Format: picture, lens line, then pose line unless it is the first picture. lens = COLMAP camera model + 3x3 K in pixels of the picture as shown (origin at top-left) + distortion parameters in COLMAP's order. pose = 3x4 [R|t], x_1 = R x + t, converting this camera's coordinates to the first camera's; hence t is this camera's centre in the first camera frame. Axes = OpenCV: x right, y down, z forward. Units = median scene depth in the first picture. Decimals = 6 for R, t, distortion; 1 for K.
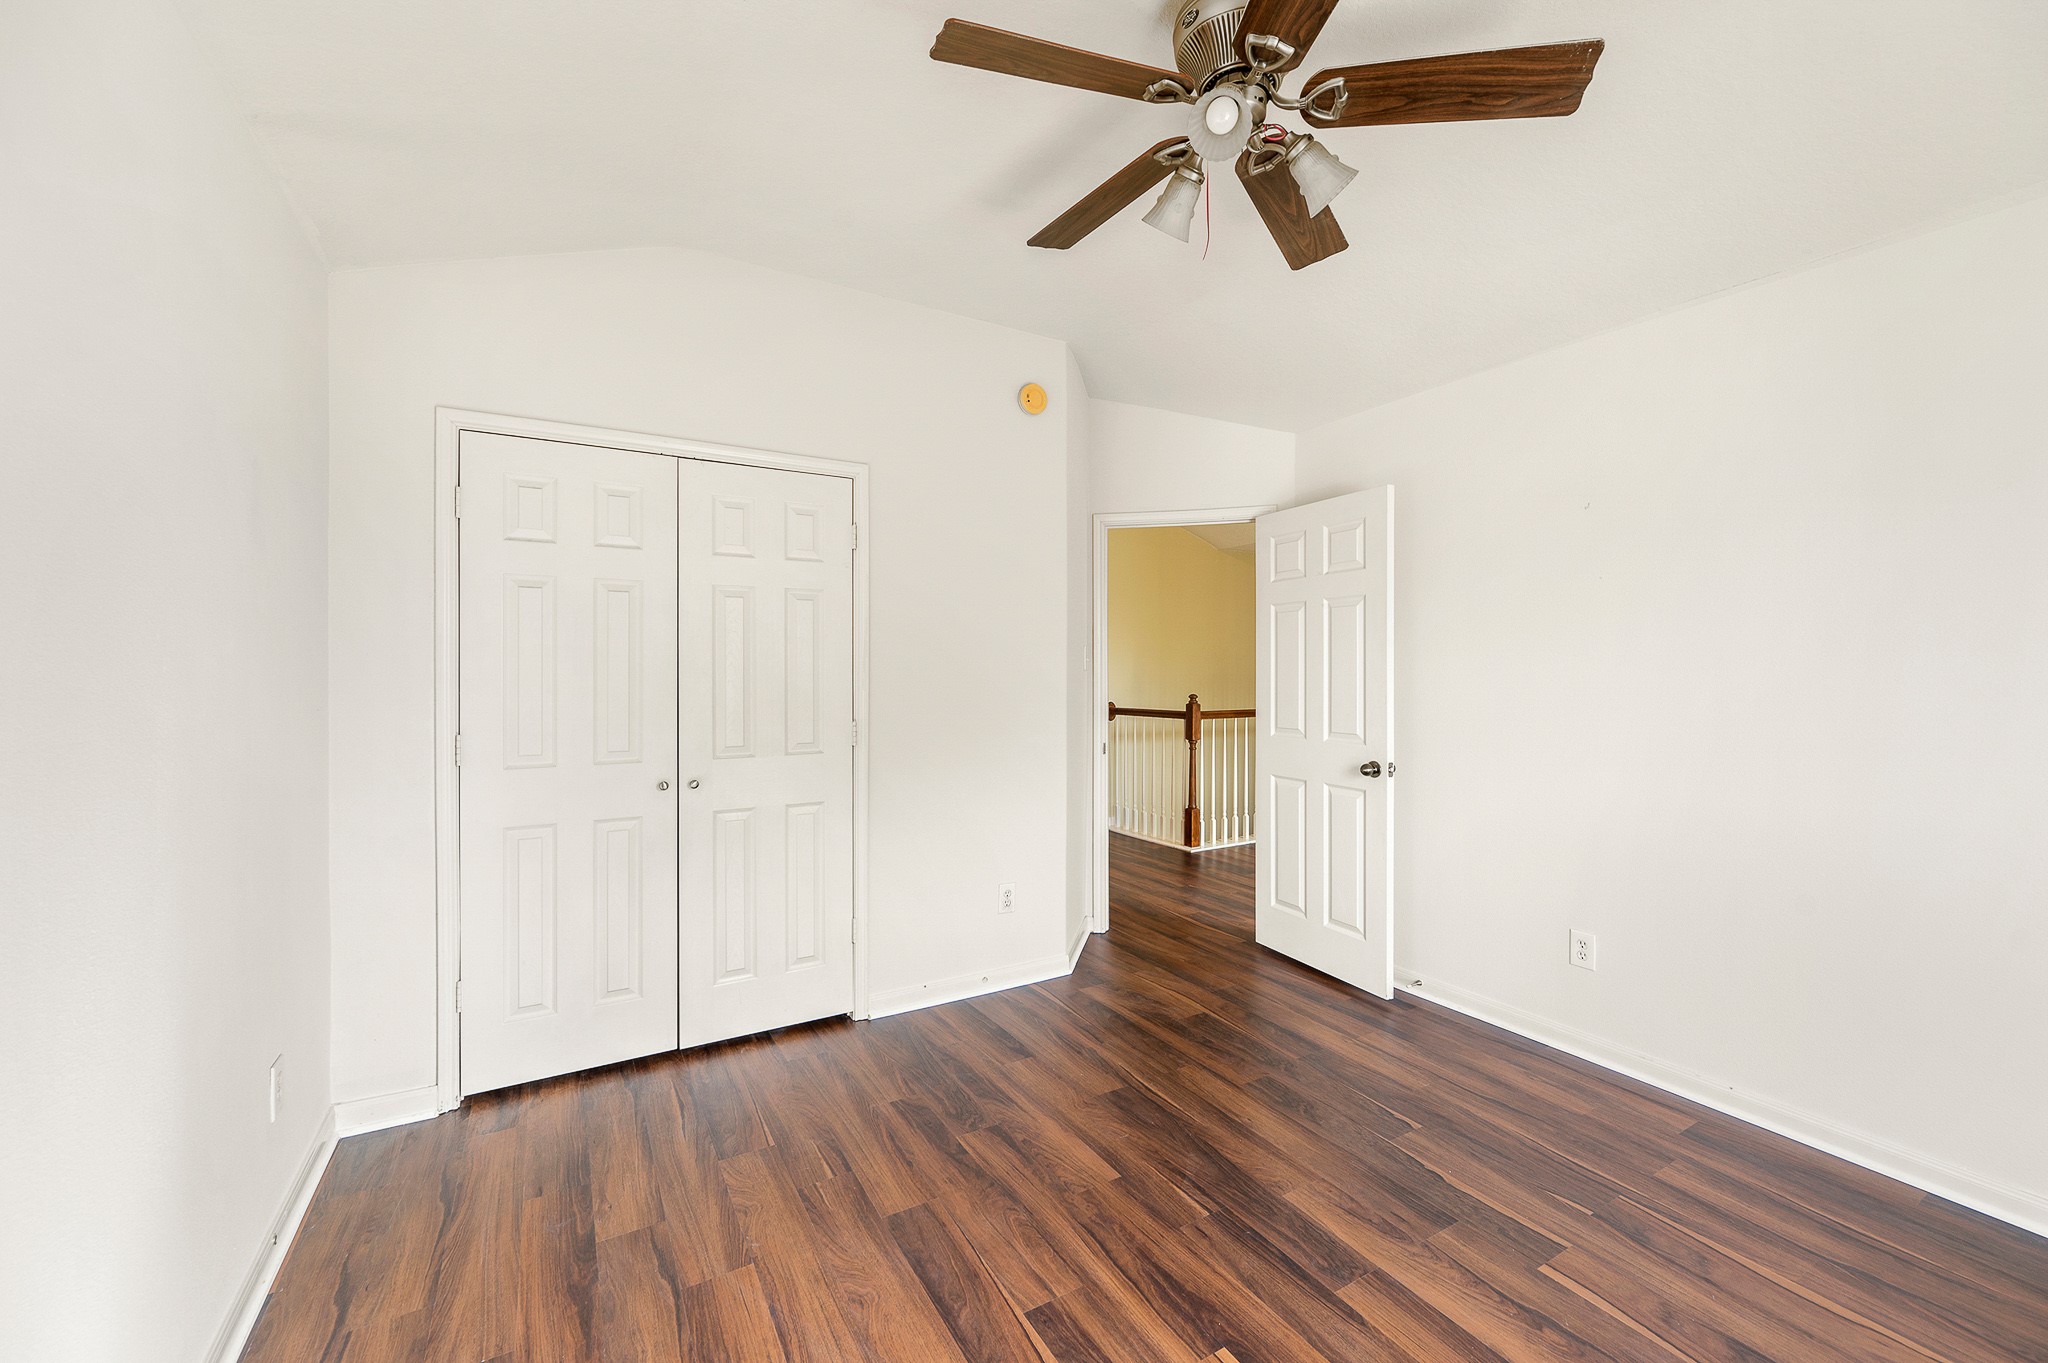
lens RADIAL K [[806.3, 0, 1023.5], [0, 806.3, 675.0], [0, 0, 1]] dist [0.001314, 0.000114]
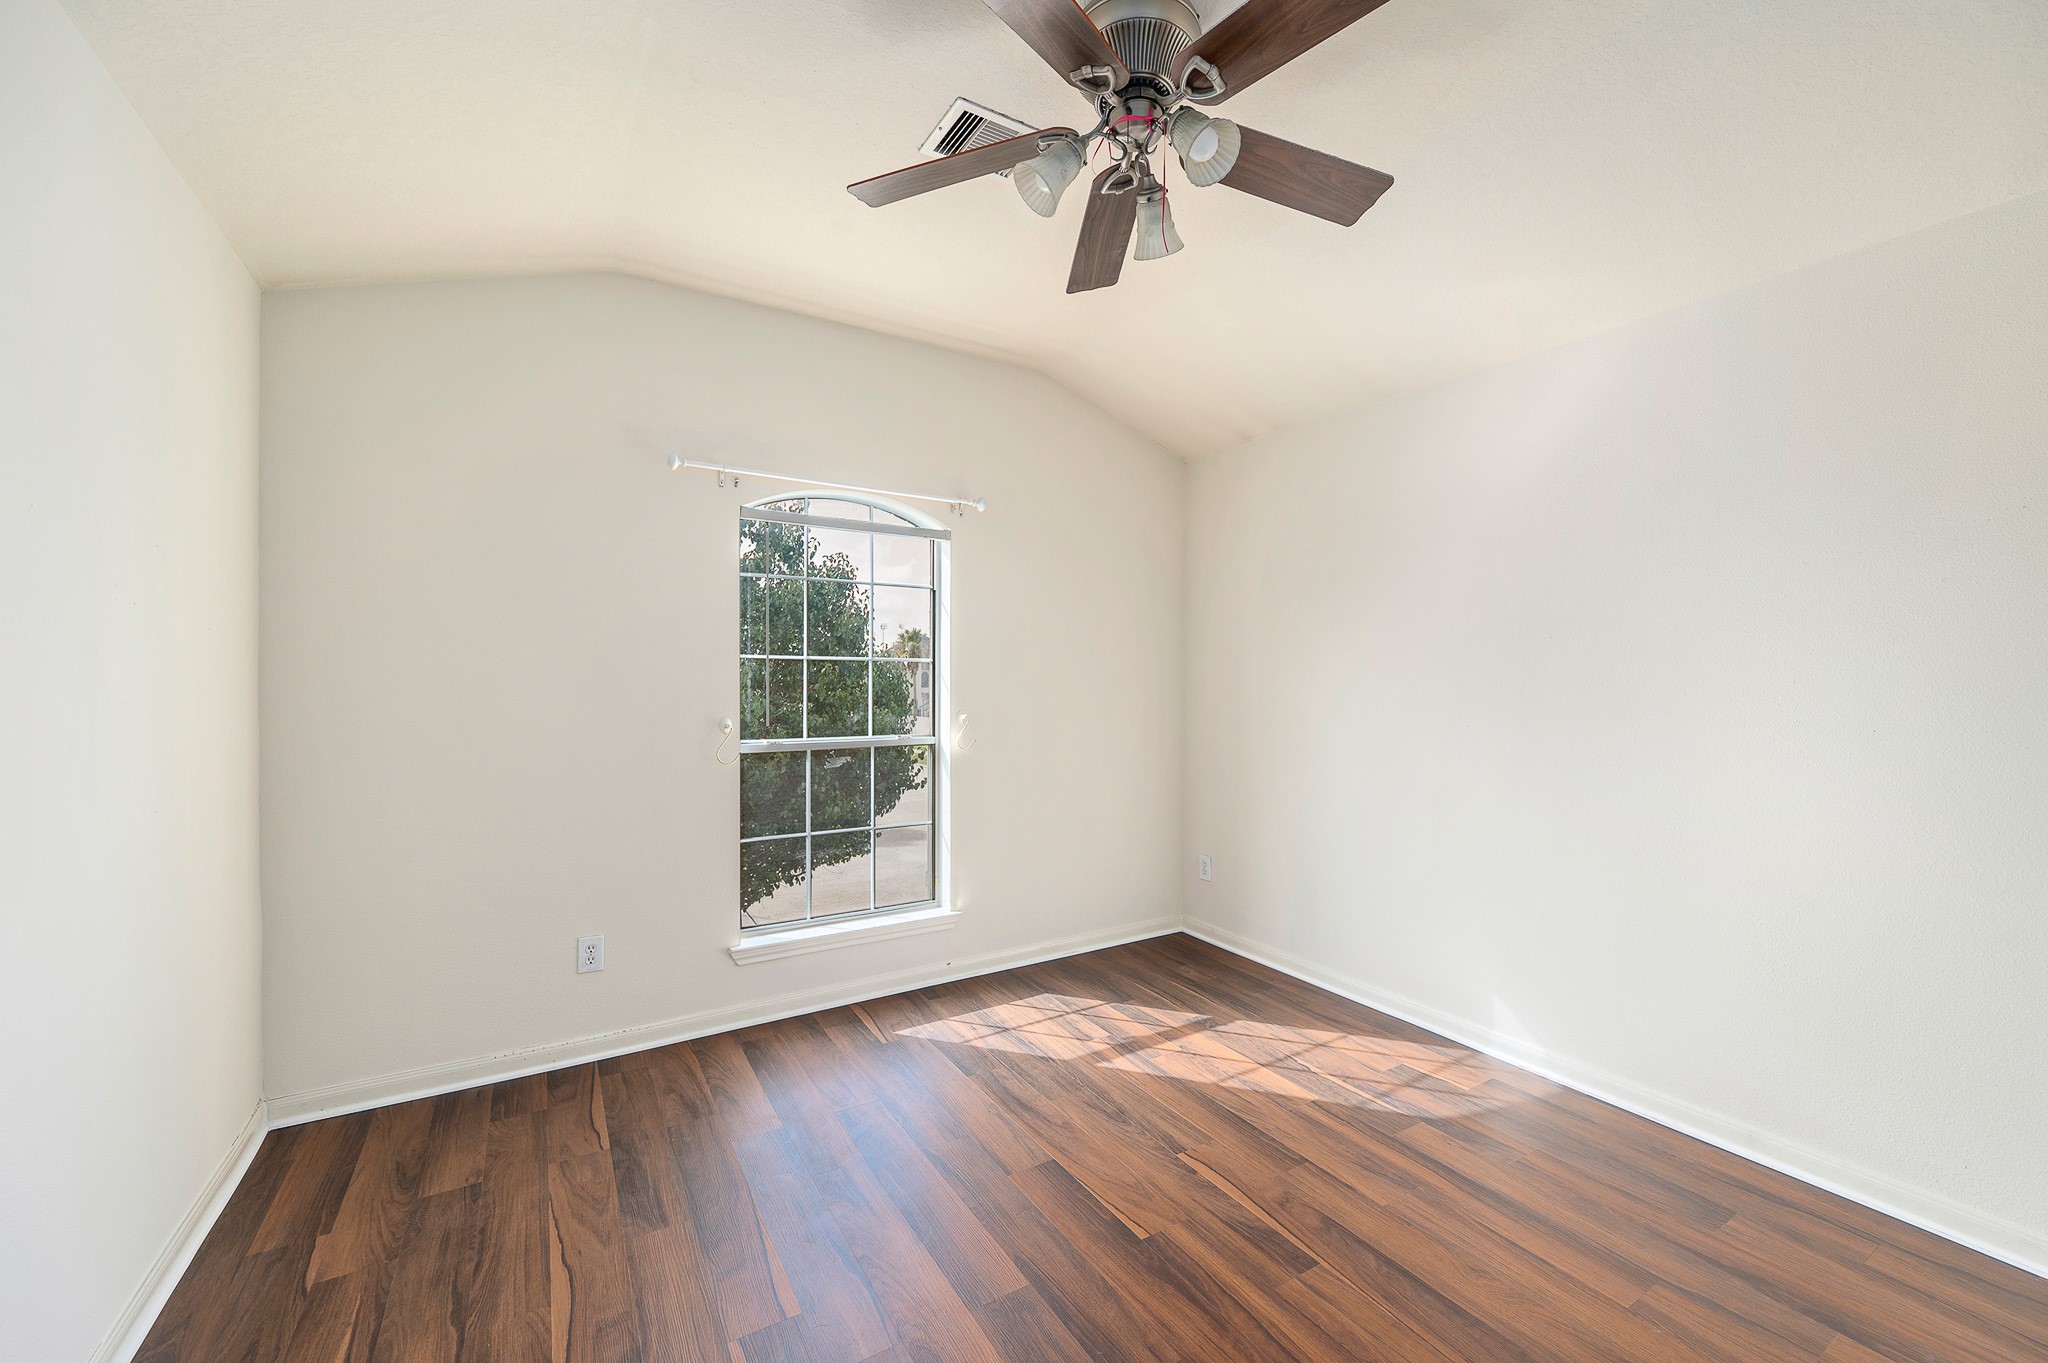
lens RADIAL K [[806.3, 0, 1024.5], [0, 806.3, 678.8], [0, 0, 1]] dist [0.001314, 0.000114]
pose [[-0.999878, 0.000462, -0.015631, 0.401522], [0.000353, 0.999976, 0.006983, -0.015765], [0.015633, 0.006977, -0.999853, 1.994332]]
